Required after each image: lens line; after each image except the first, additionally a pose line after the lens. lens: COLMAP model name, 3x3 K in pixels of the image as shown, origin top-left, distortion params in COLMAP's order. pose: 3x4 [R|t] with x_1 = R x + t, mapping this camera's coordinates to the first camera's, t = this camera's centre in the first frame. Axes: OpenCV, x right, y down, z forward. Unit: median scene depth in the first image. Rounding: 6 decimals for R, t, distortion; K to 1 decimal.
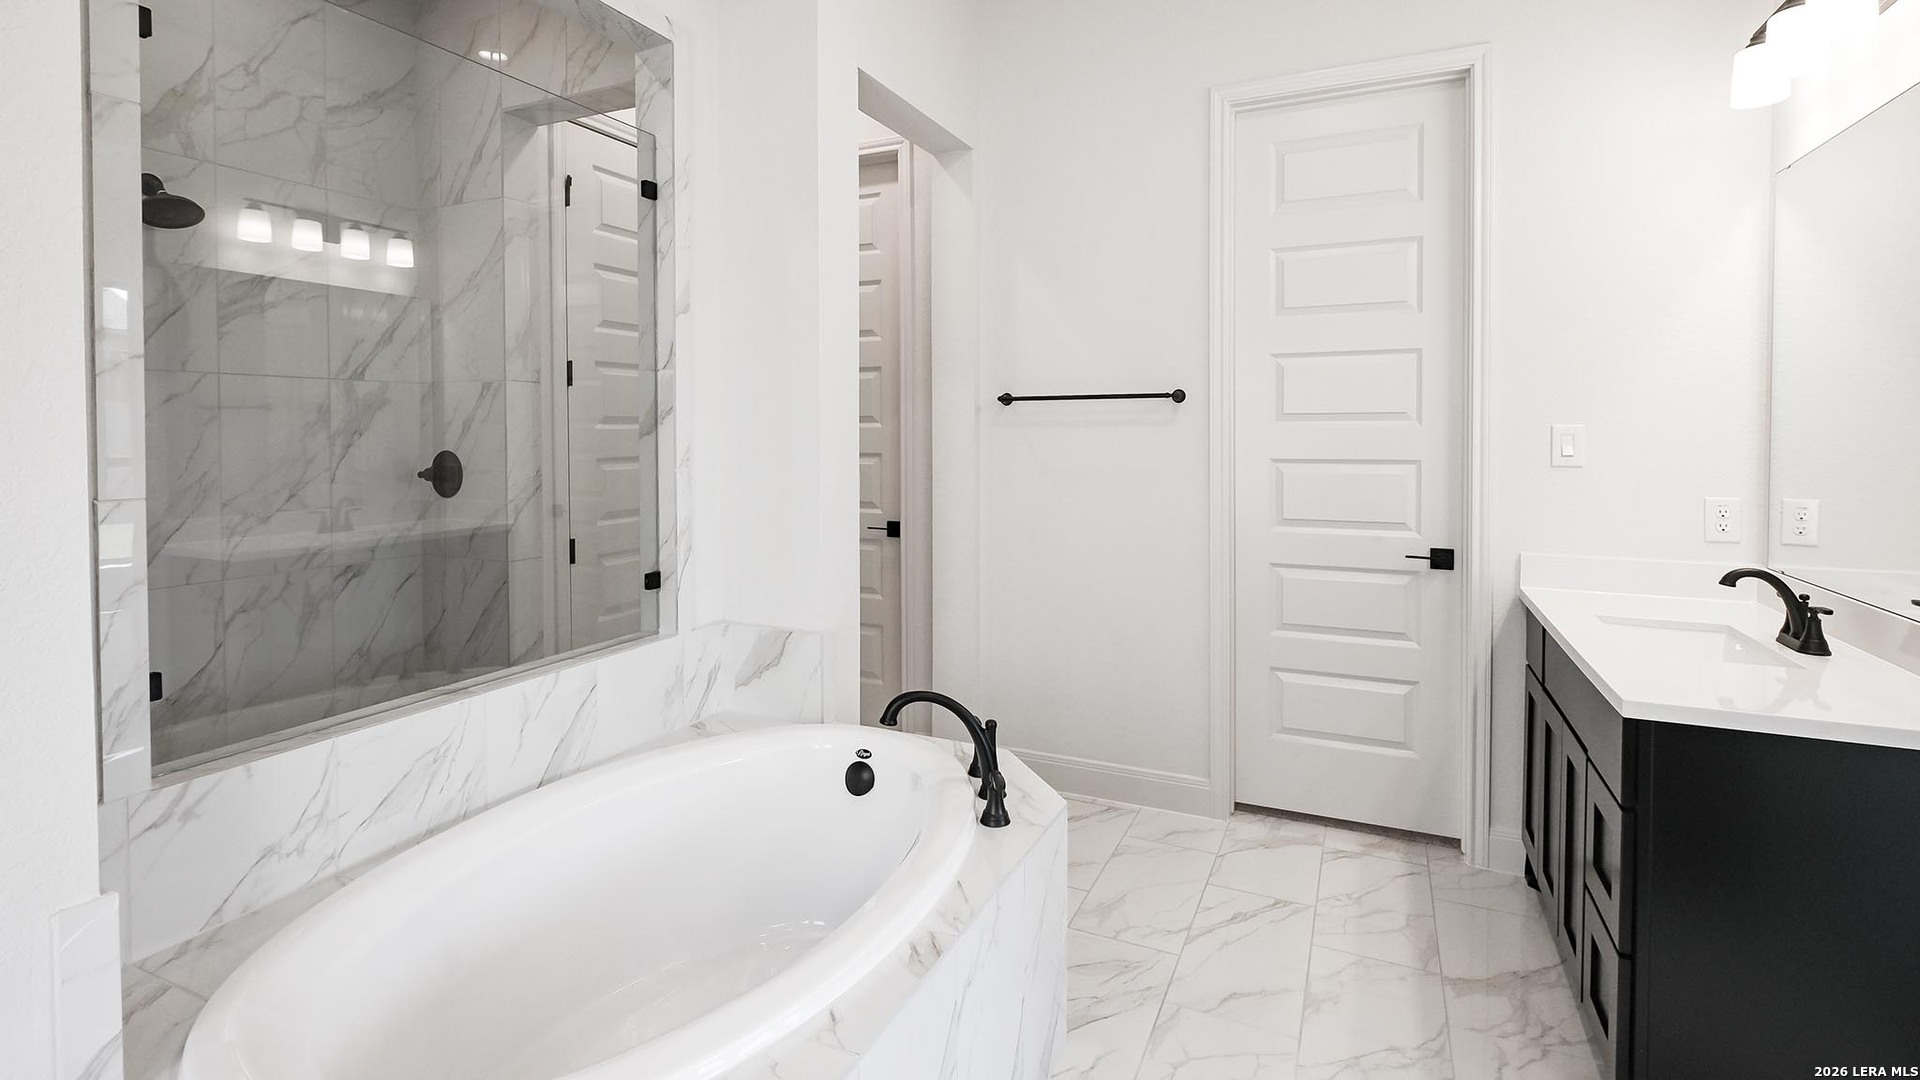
lens RADIAL K [[896.7, 0, 960.0], [0, 896.7, 540.0], [0, 0, 1]] dist [-0.001175, -0.000174]
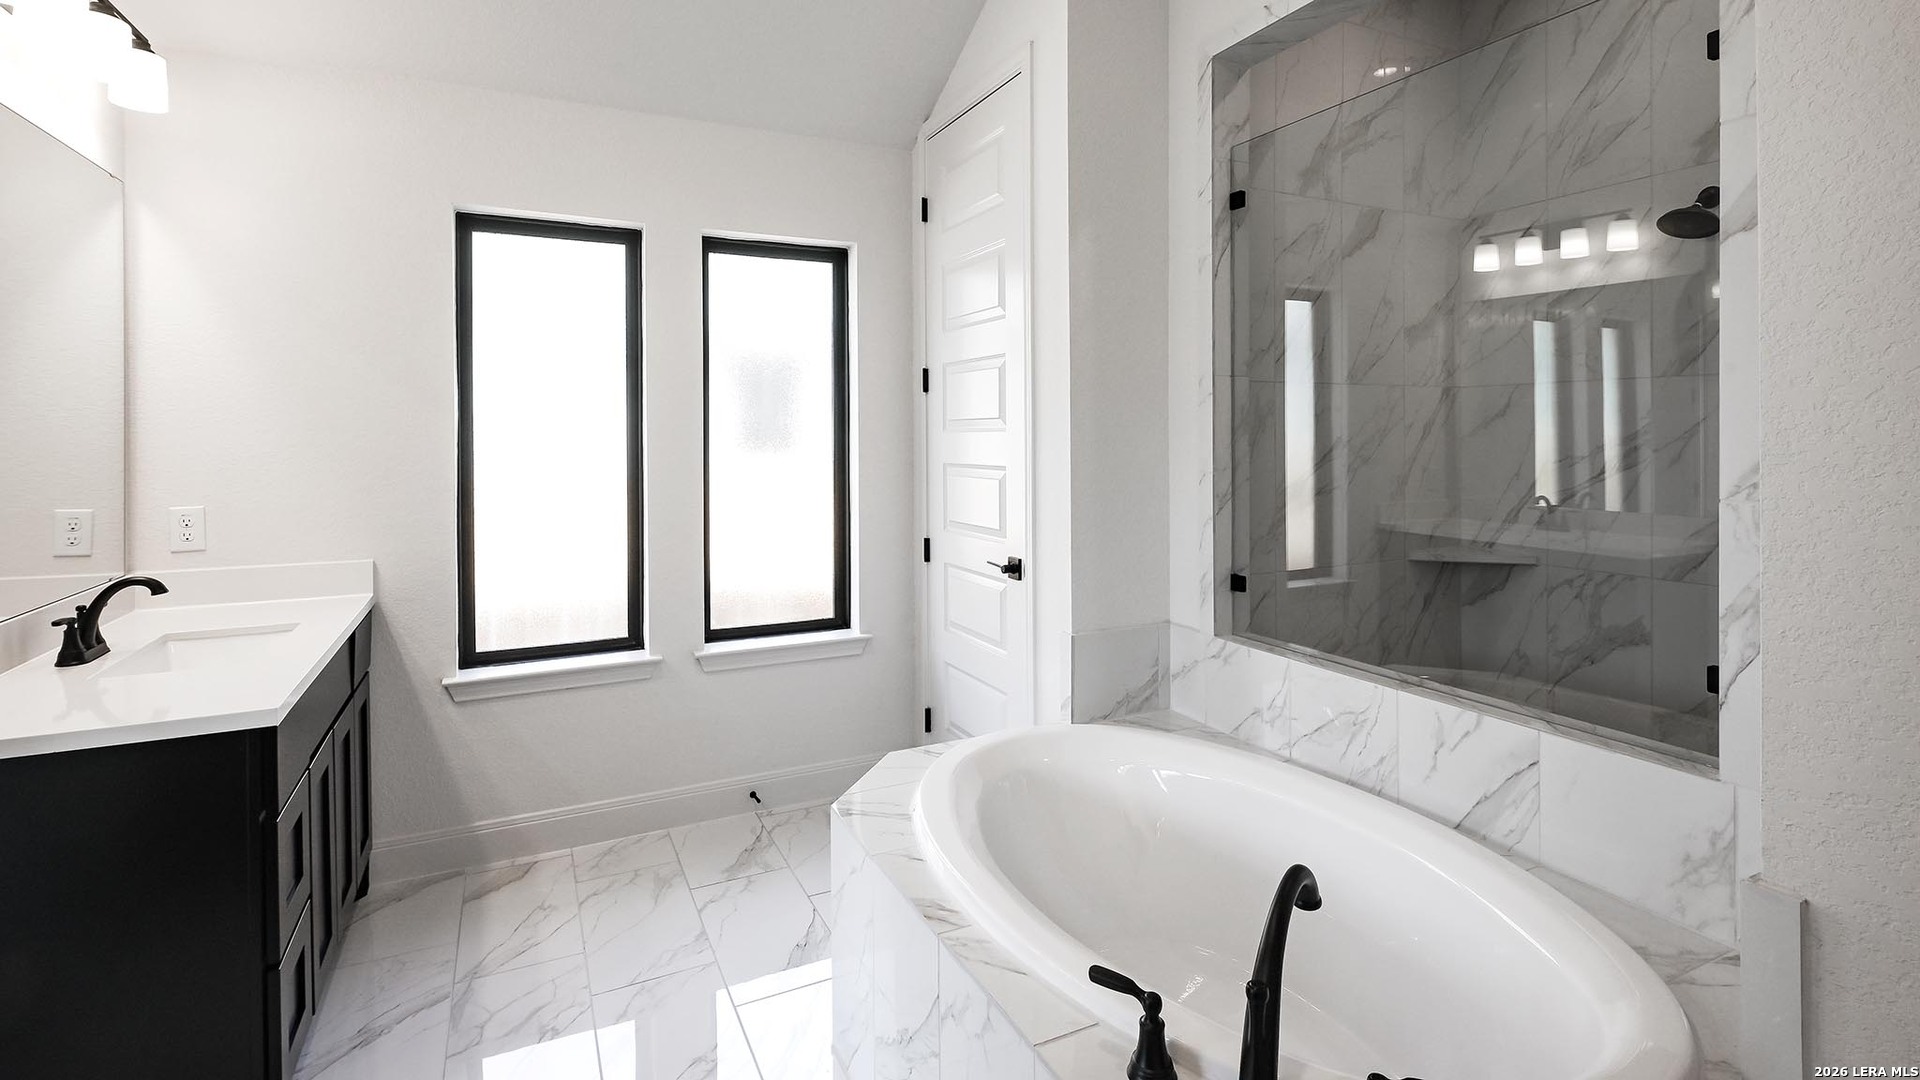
lens RADIAL K [[896.7, 0, 960.0], [0, 896.7, 540.0], [0, 0, 1]] dist [-0.001175, -0.000174]
pose [[-0.628144, 0.096341, -0.772110, 0.586566], [-0.090188, 0.976602, 0.195228, -0.159000], [0.772853, 0.192266, -0.604758, 1.254453]]
